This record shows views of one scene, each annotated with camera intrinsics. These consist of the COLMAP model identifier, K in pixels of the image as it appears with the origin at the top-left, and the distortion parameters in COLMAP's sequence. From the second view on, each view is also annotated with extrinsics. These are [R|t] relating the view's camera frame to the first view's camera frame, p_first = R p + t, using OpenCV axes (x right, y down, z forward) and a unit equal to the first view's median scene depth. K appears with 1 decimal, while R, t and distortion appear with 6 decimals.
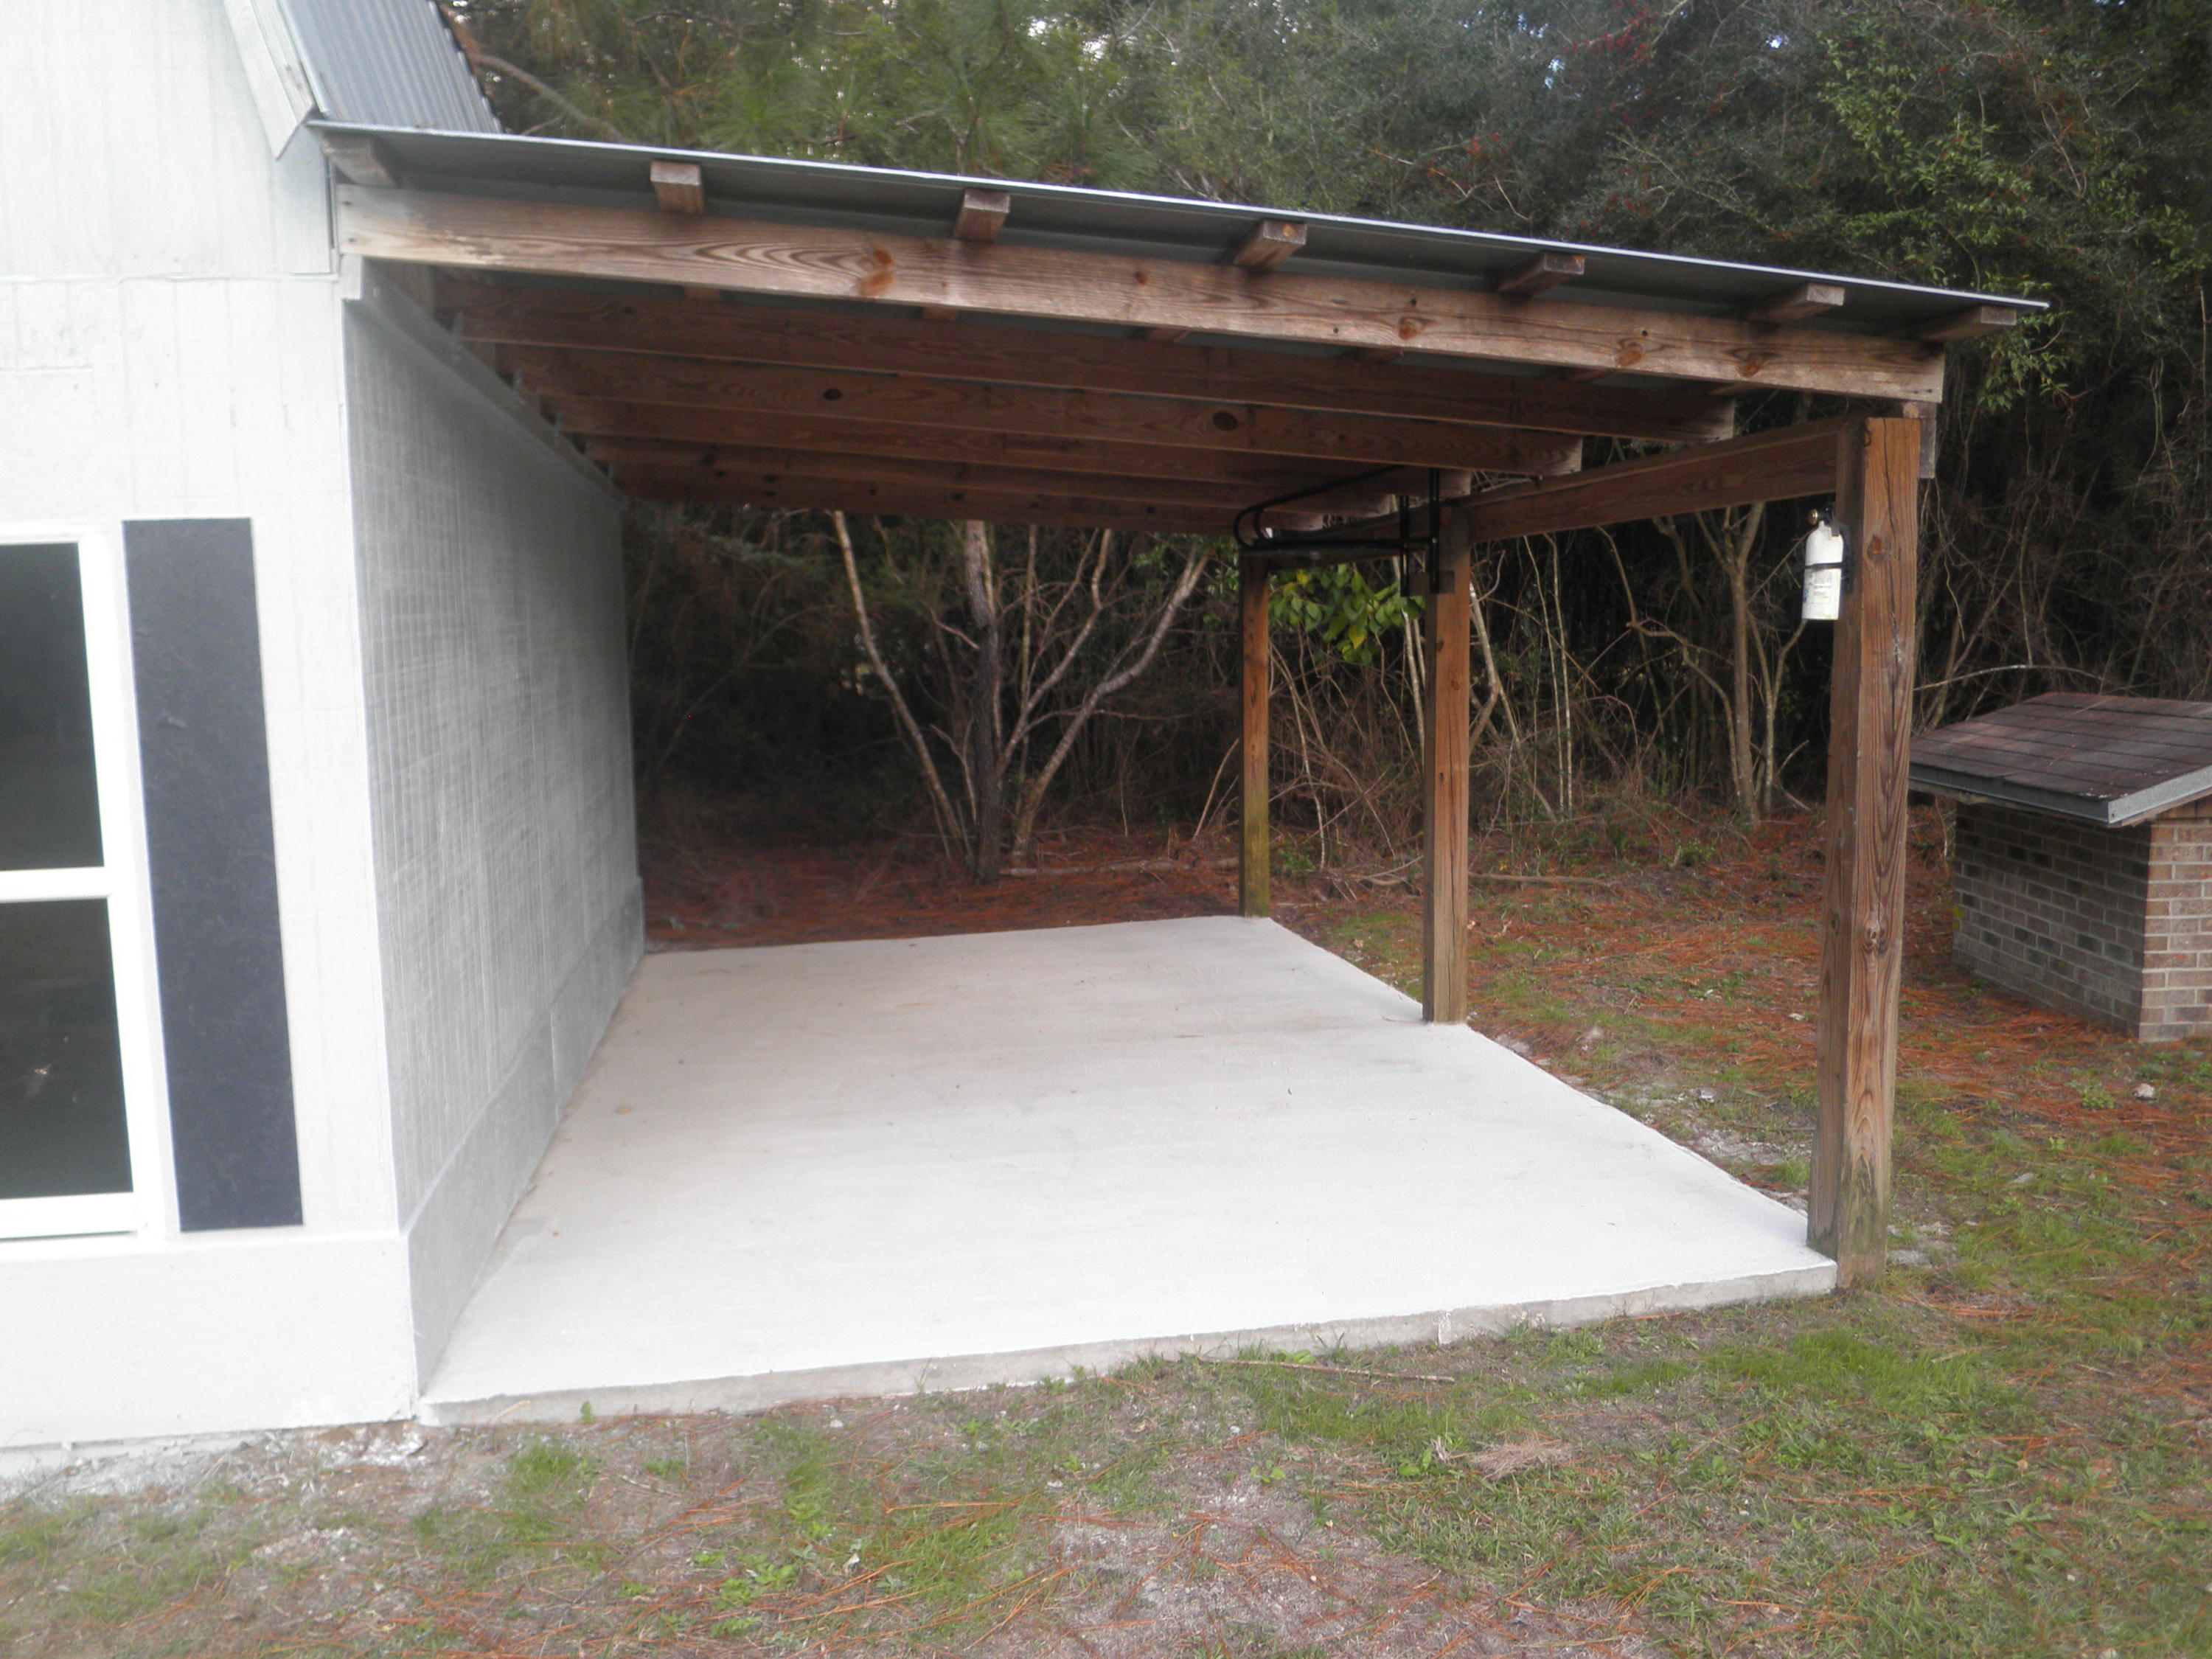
lens RADIAL K [[1874.9, 0, 1052.6], [0, 1874.9, 925.7], [0, 0, 1]] dist [-0.010904, -0.116147]
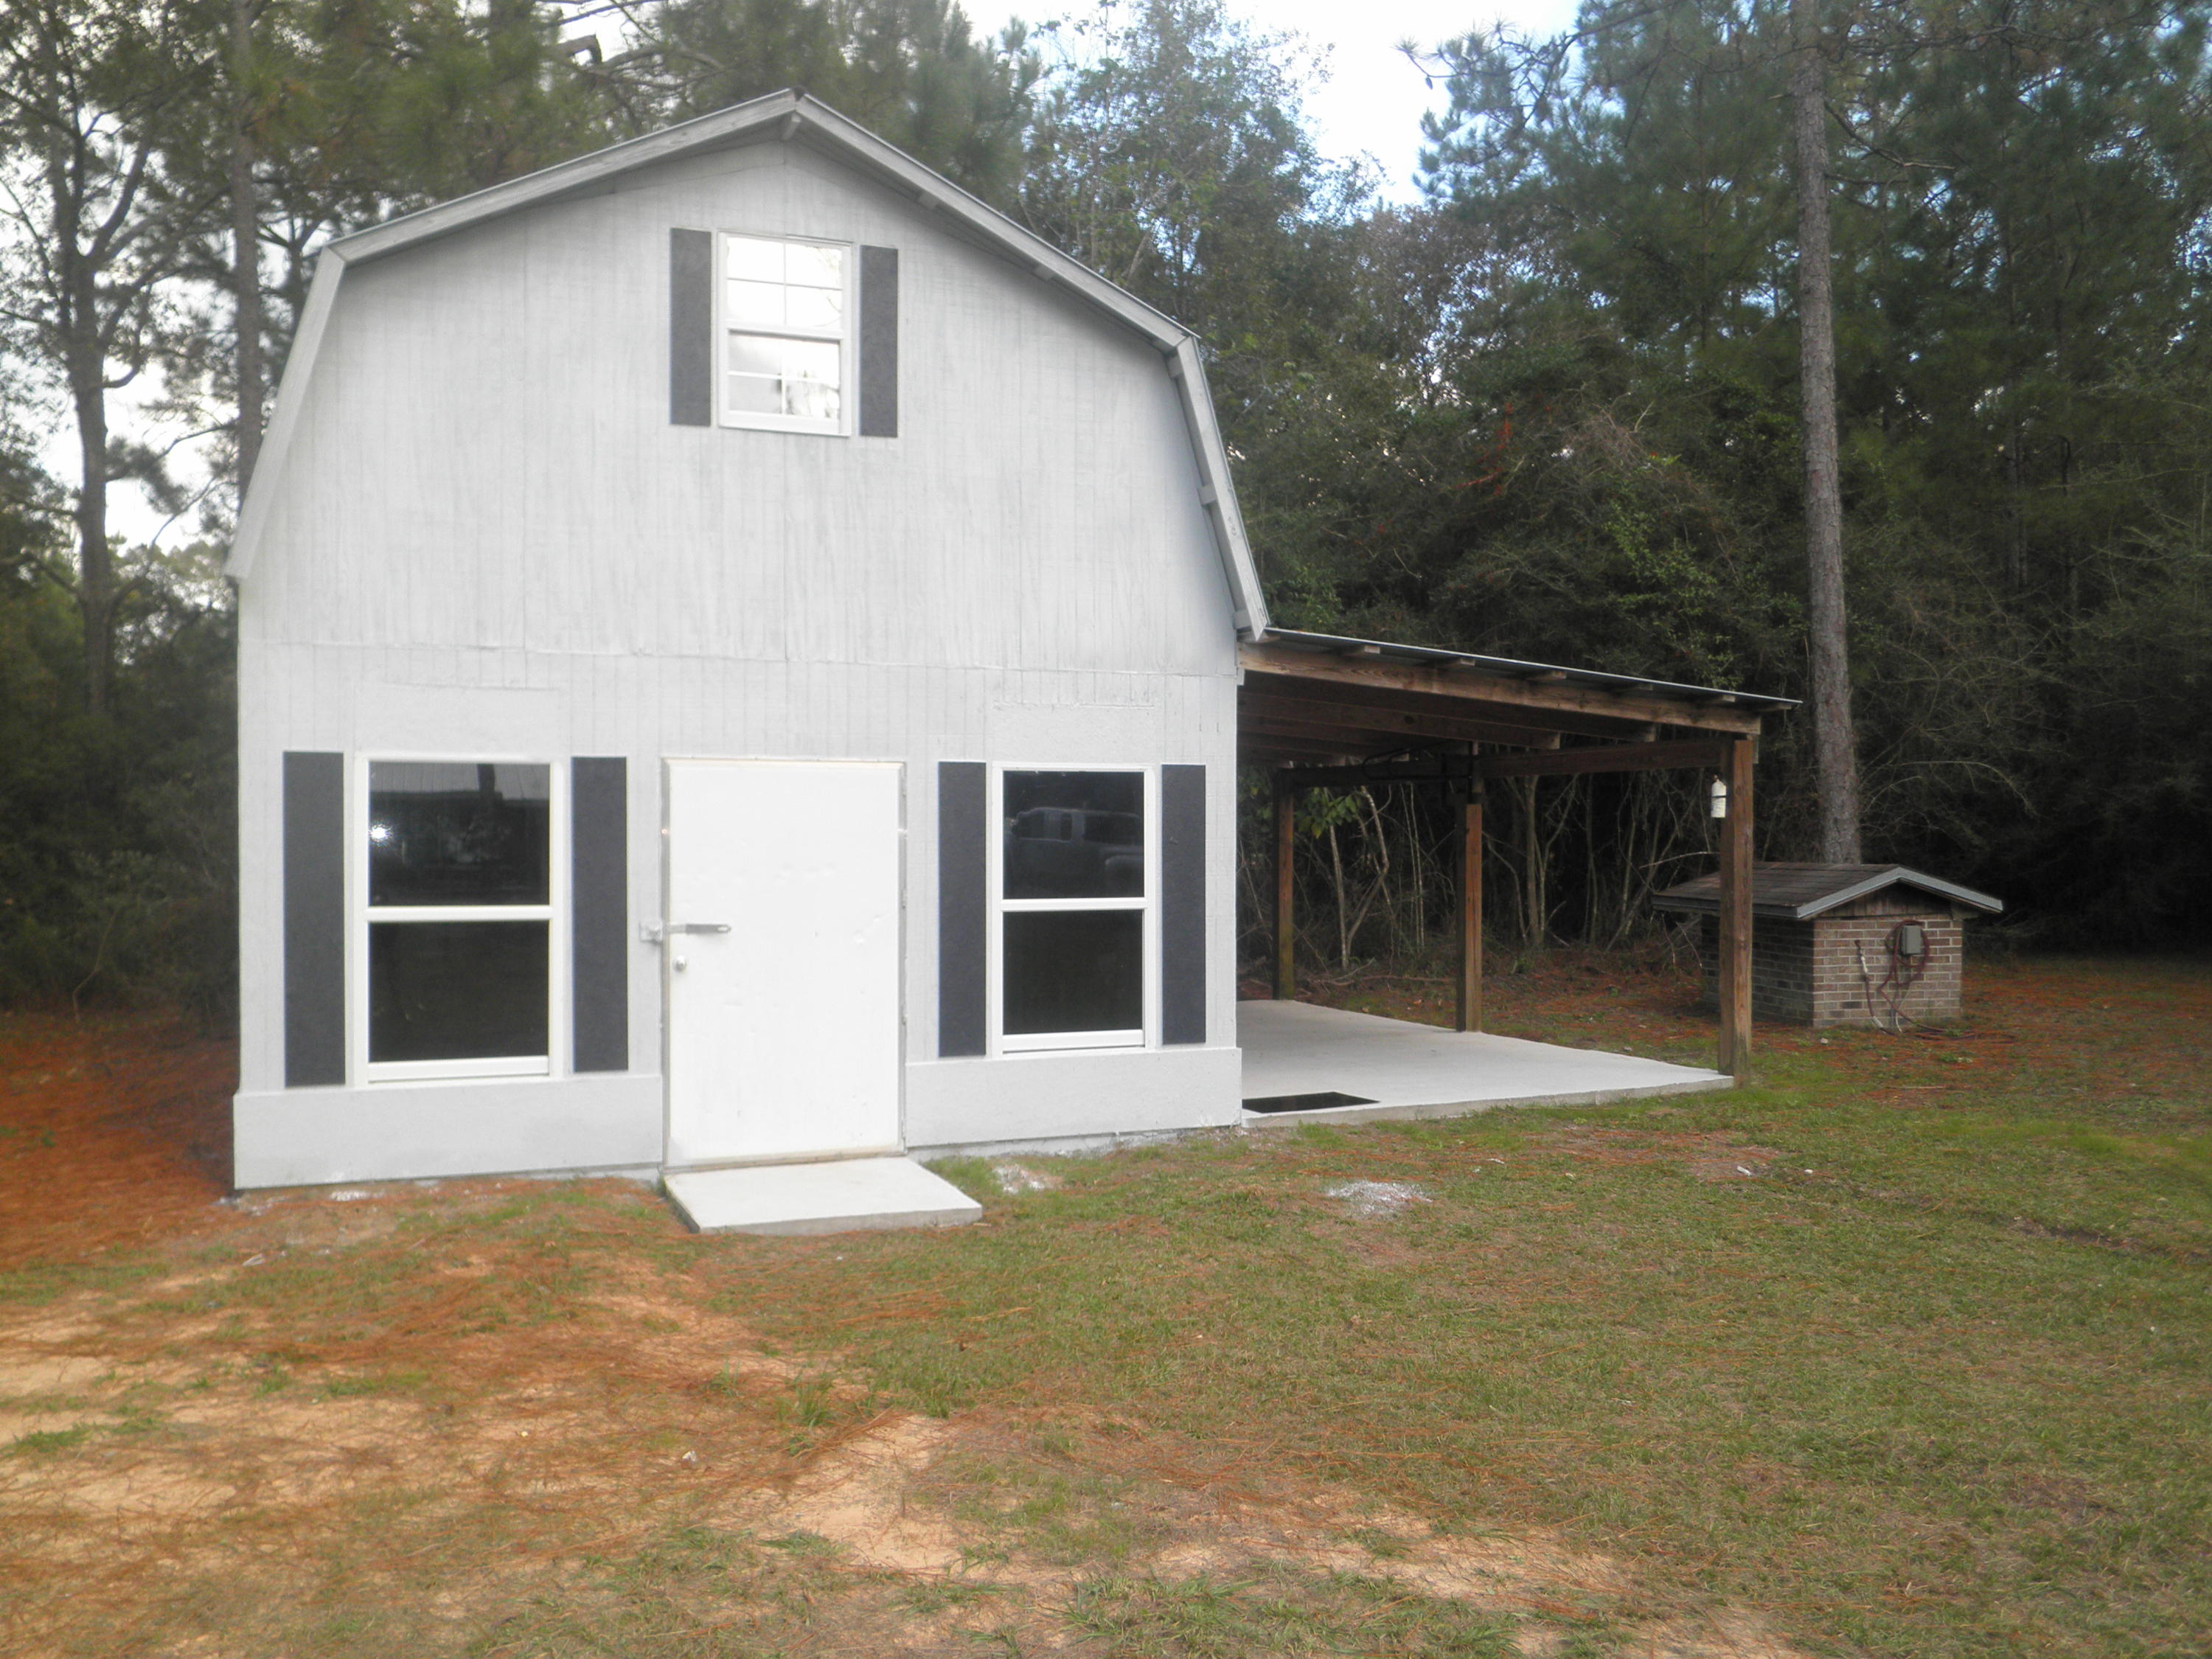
lens RADIAL K [[1822.8, 0, 1106.0], [0, 1822.8, 899.7], [0, 0, 1]] dist [0.004164, -0.285478]
pose [[0.975192, 0.010120, 0.221130, -0.949353], [0.016501, 0.992852, -0.118208, 0.226242], [-0.220746, 0.118925, 0.968054, -1.202141]]
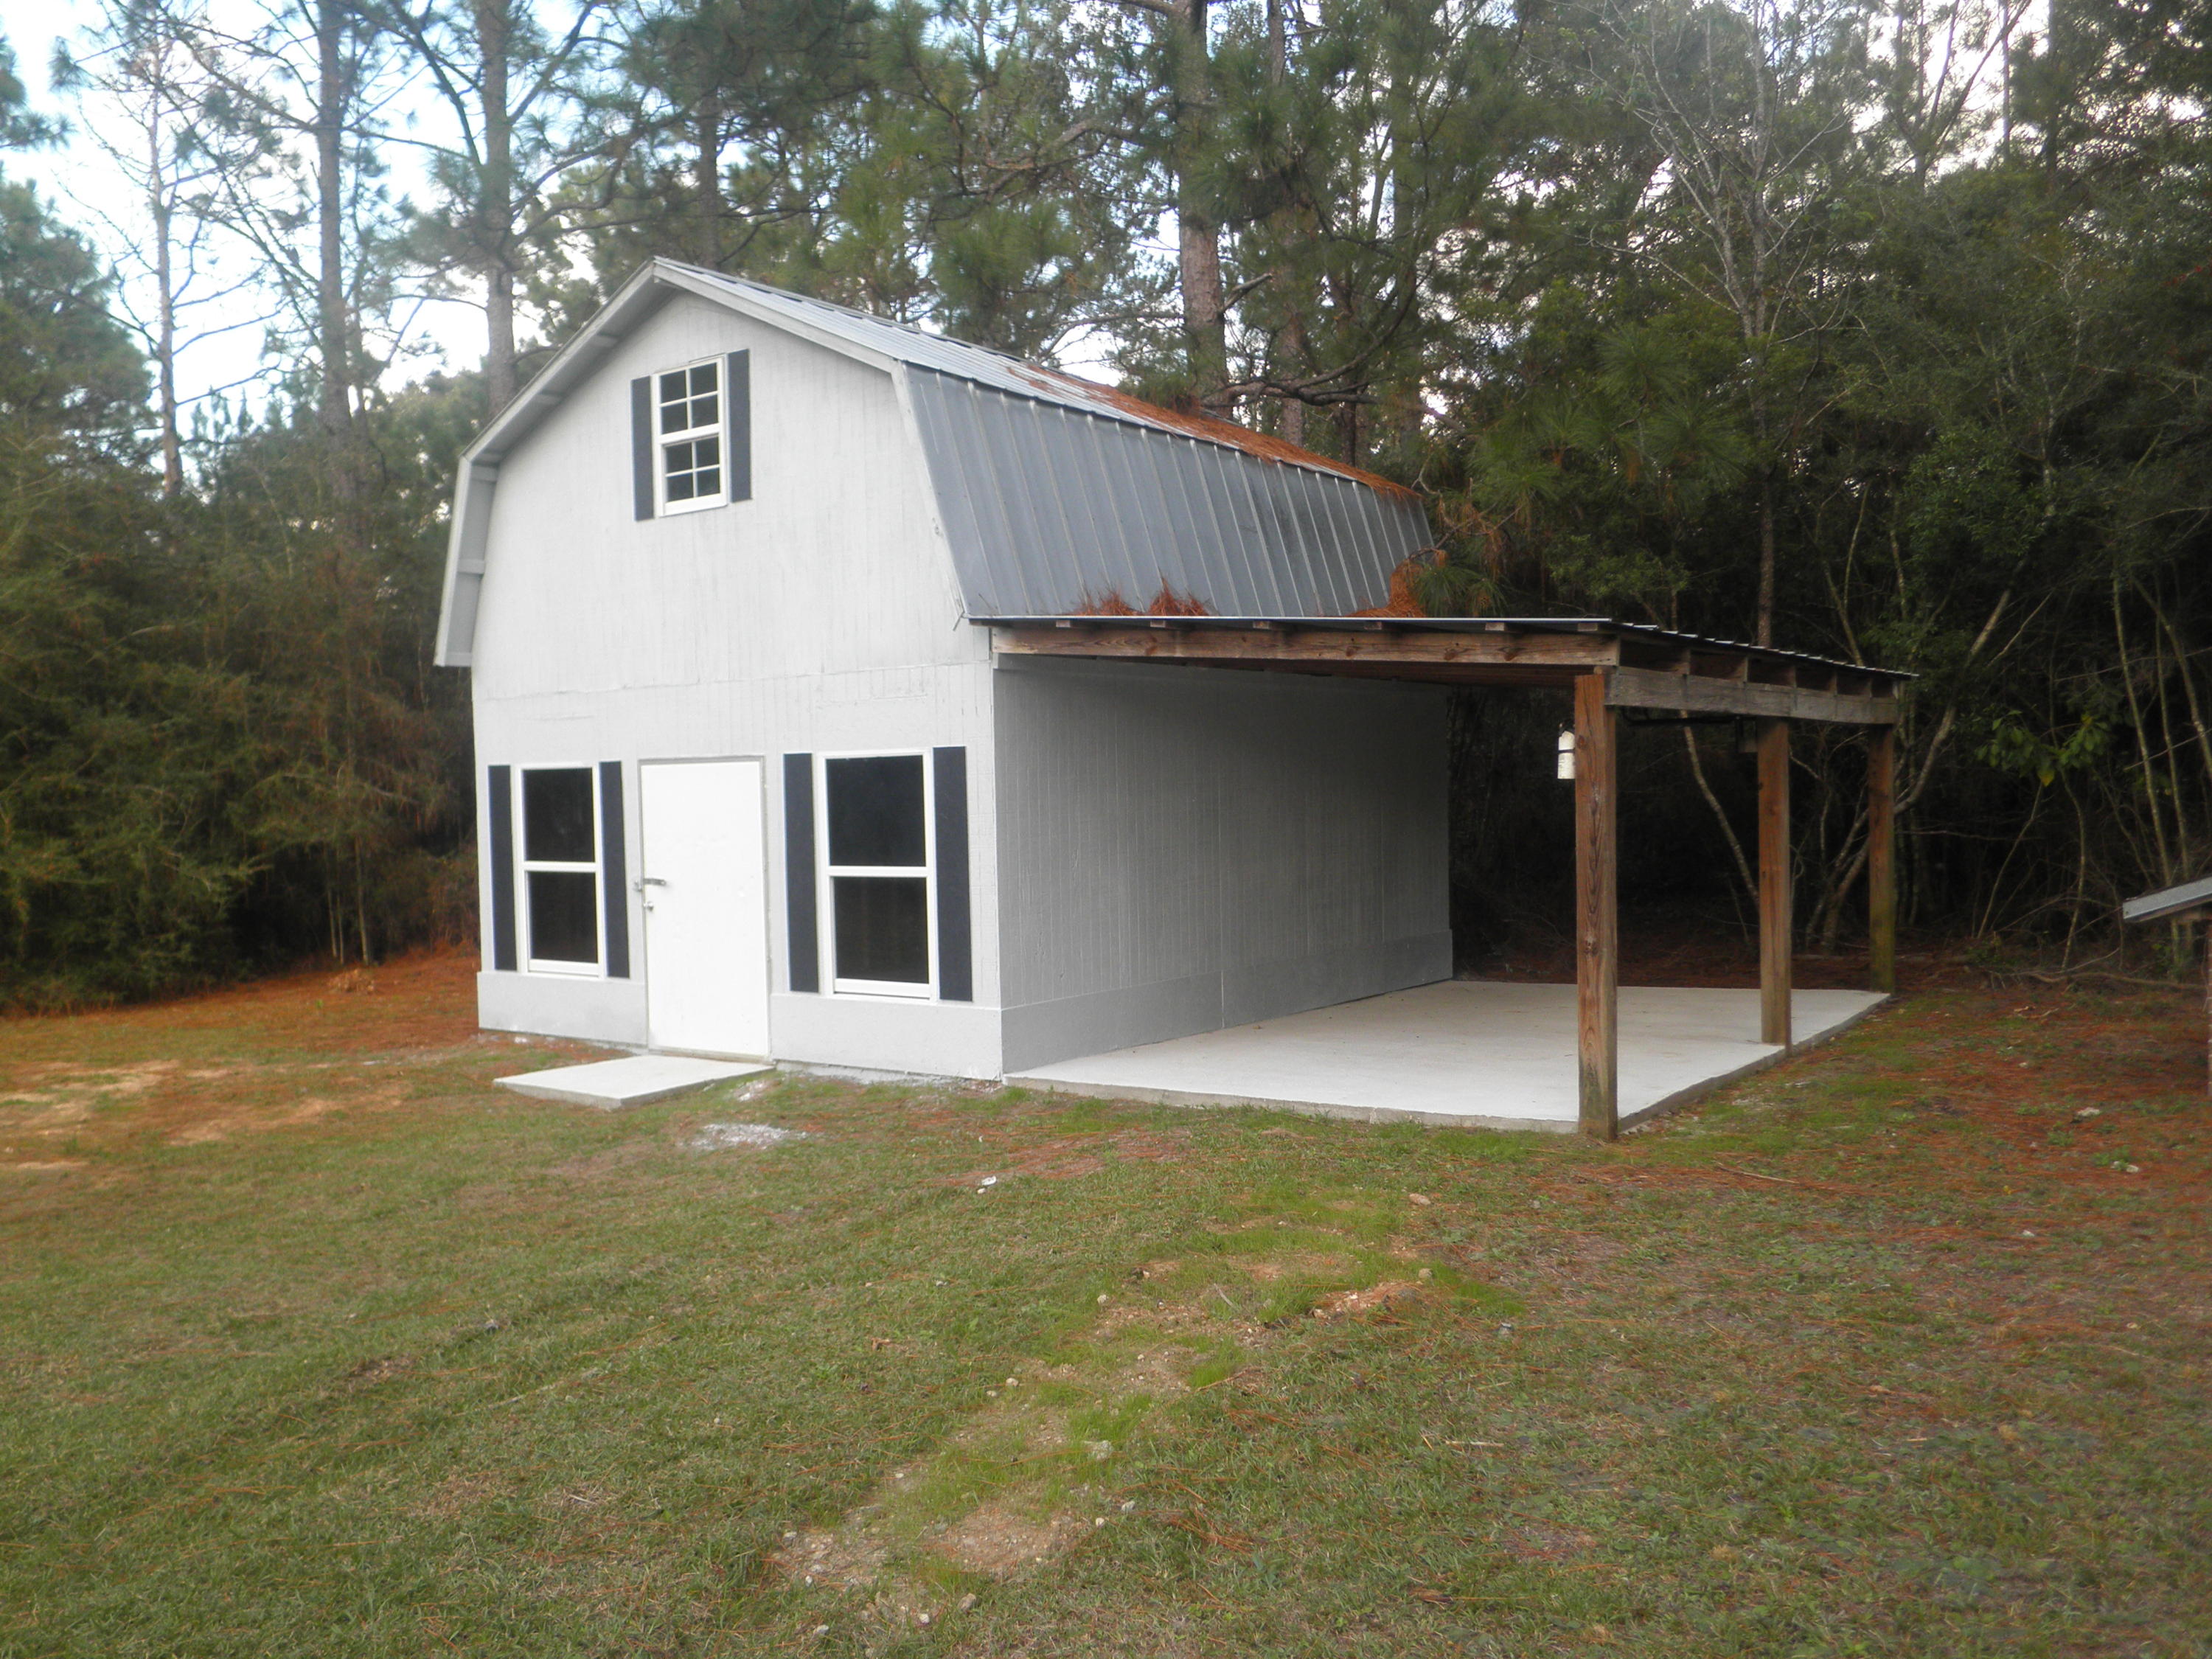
lens RADIAL K [[1763.8, 0, 1109.5], [0, 1763.8, 862.8], [0, 0, 1]] dist [0.011995, -0.068986]
pose [[0.706997, 0.035777, -0.706311, 1.372402], [-0.089674, 0.995193, -0.039351, 0.037374], [0.701508, 0.091159, 0.706807, -0.619534]]
